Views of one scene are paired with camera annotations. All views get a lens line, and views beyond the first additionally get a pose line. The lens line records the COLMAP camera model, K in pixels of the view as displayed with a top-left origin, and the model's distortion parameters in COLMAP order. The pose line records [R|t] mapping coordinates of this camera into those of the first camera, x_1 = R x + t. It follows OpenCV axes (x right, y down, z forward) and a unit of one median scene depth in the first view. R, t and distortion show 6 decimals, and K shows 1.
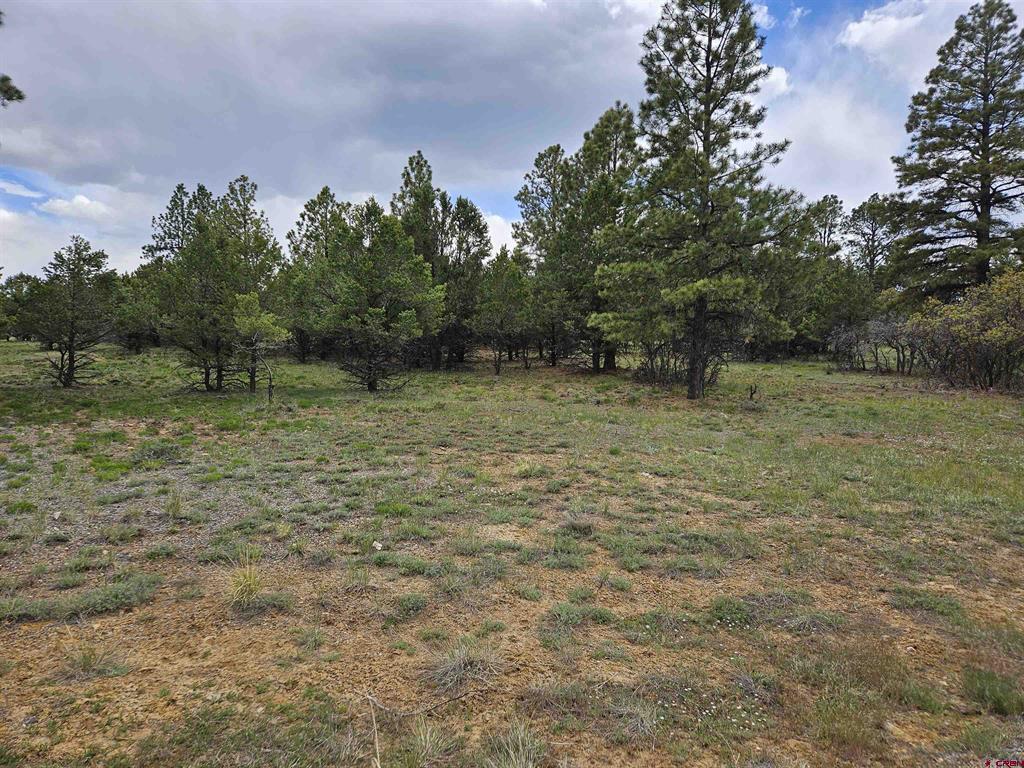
lens RADIAL K [[670.4, 0, 509.9], [0, 670.4, 384.4], [0, 0, 1]] dist [0.088432, -0.061144]
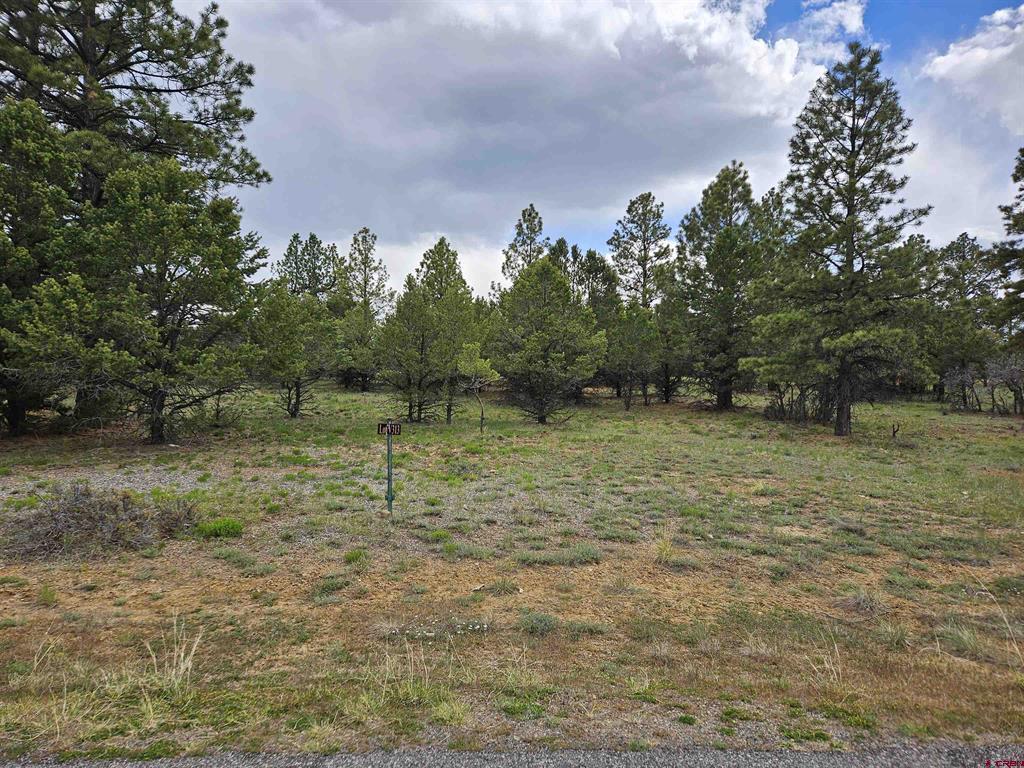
lens RADIAL K [[670.4, 0, 510.6], [0, 670.4, 385.8], [0, 0, 1]] dist [0.088432, -0.061144]
pose [[0.996703, 0.008737, -0.080663, -0.177766], [-0.012759, 0.998693, -0.049487, 0.001998], [0.080125, 0.050353, 0.995512, -0.155165]]
